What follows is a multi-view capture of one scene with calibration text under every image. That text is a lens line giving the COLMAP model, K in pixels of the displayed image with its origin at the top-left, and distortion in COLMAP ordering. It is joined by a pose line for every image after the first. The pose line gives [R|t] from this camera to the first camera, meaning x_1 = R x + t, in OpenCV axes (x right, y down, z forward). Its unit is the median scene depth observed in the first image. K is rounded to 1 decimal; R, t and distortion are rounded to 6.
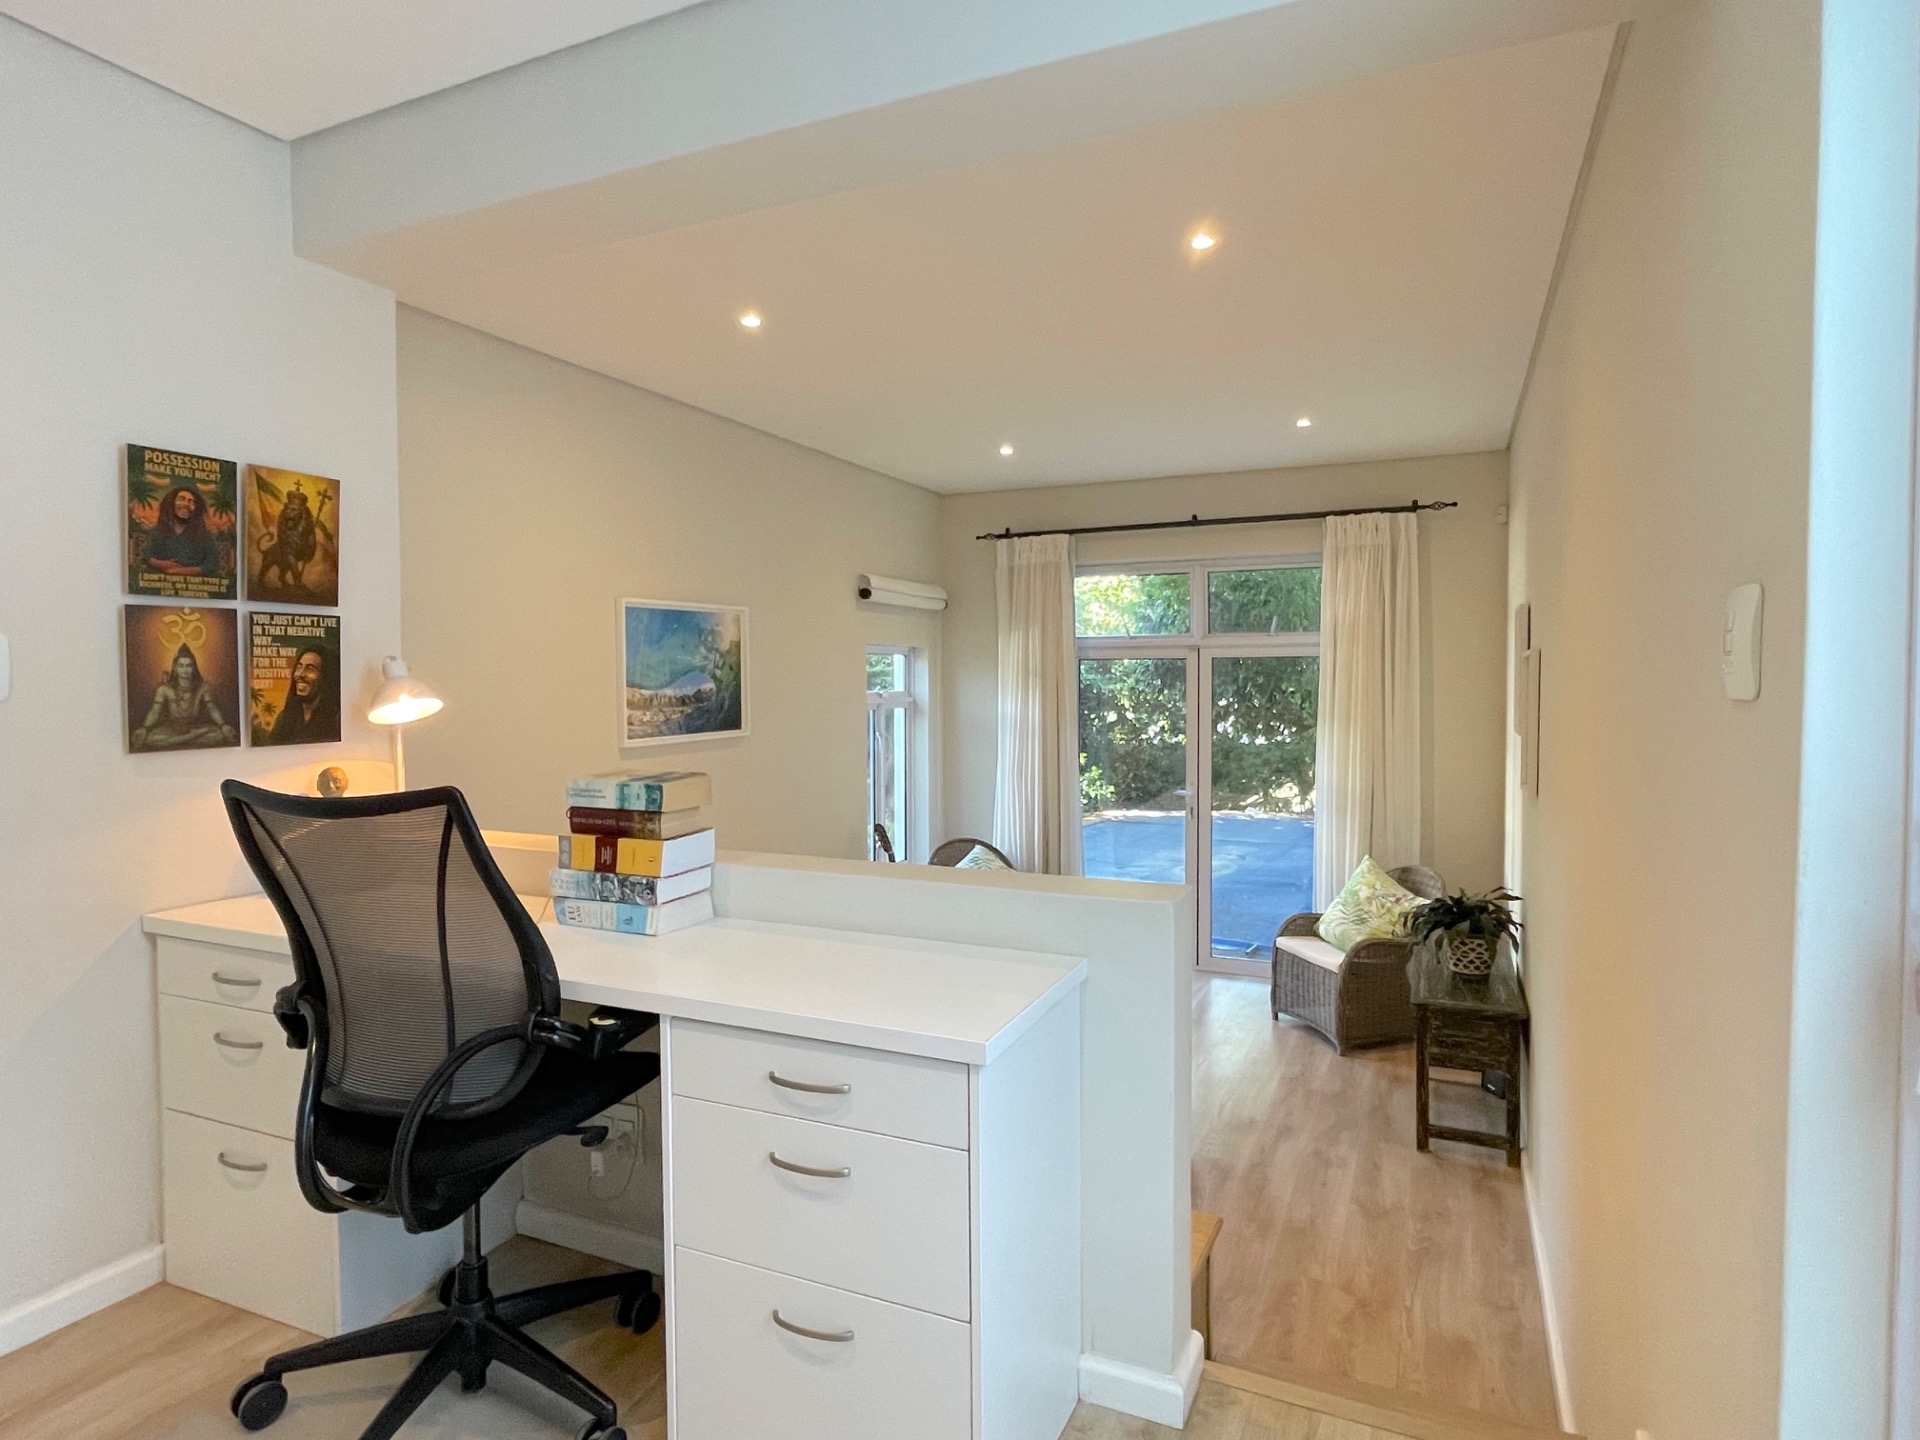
lens RADIAL K [[1073.1, 0, 964.0], [0, 1073.1, 713.9], [0, 0, 1]] dist [-0.000946, -0.001299]
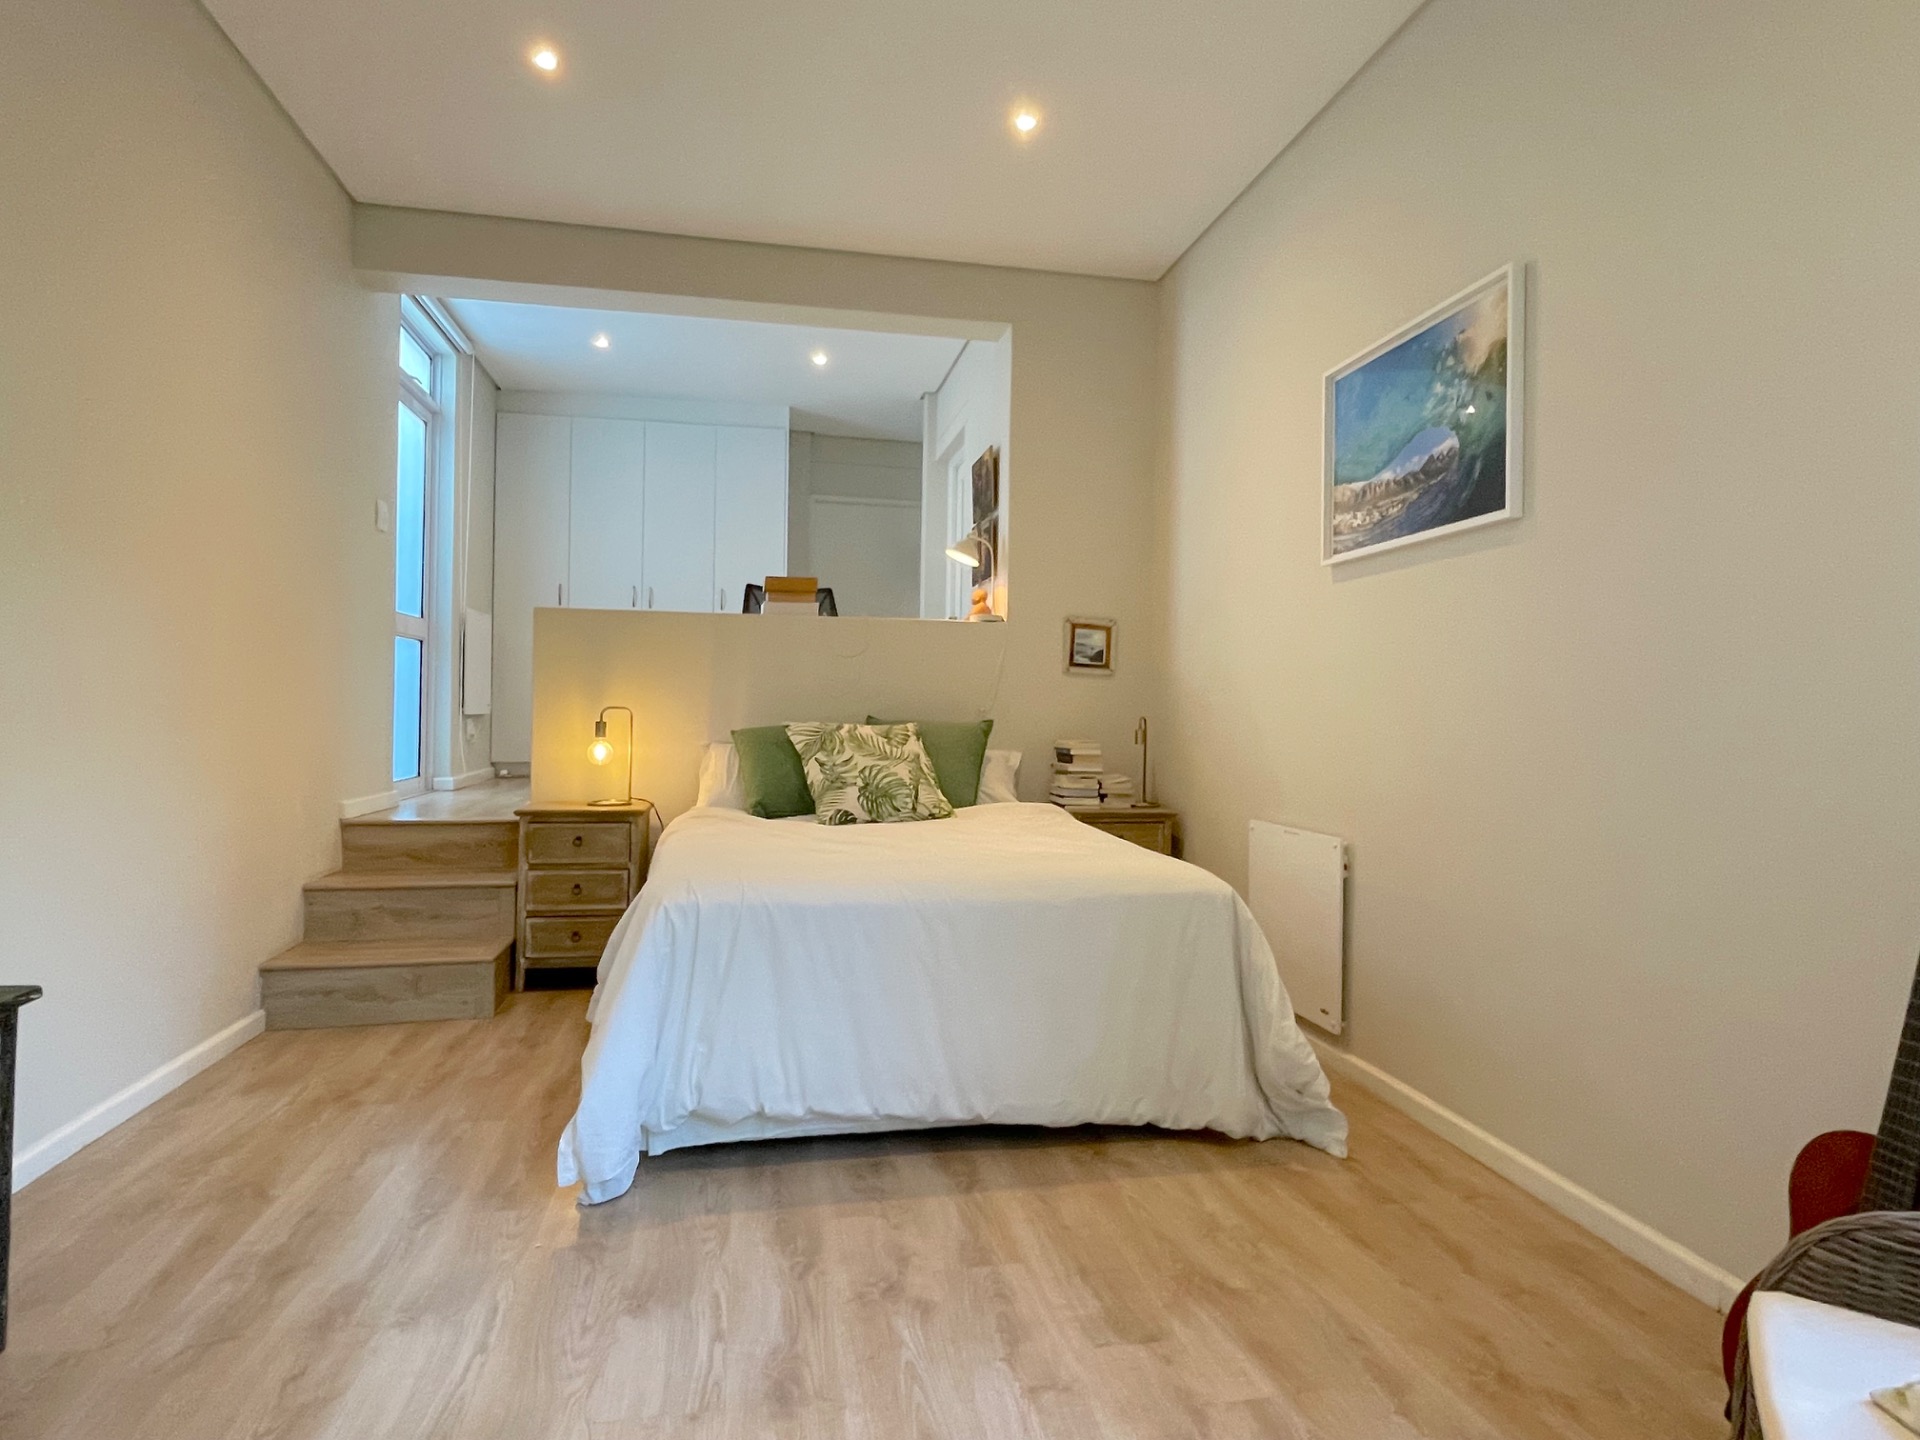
lens RADIAL K [[1073.1, 0, 967.2], [0, 1073.1, 711.7], [0, 0, 1]] dist [-0.000946, -0.001299]
pose [[-0.814369, -0.008599, -0.580284, 0.320920], [-0.034519, 0.998838, 0.033643, 0.111925], [0.579320, 0.047429, -0.813719, 1.389855]]
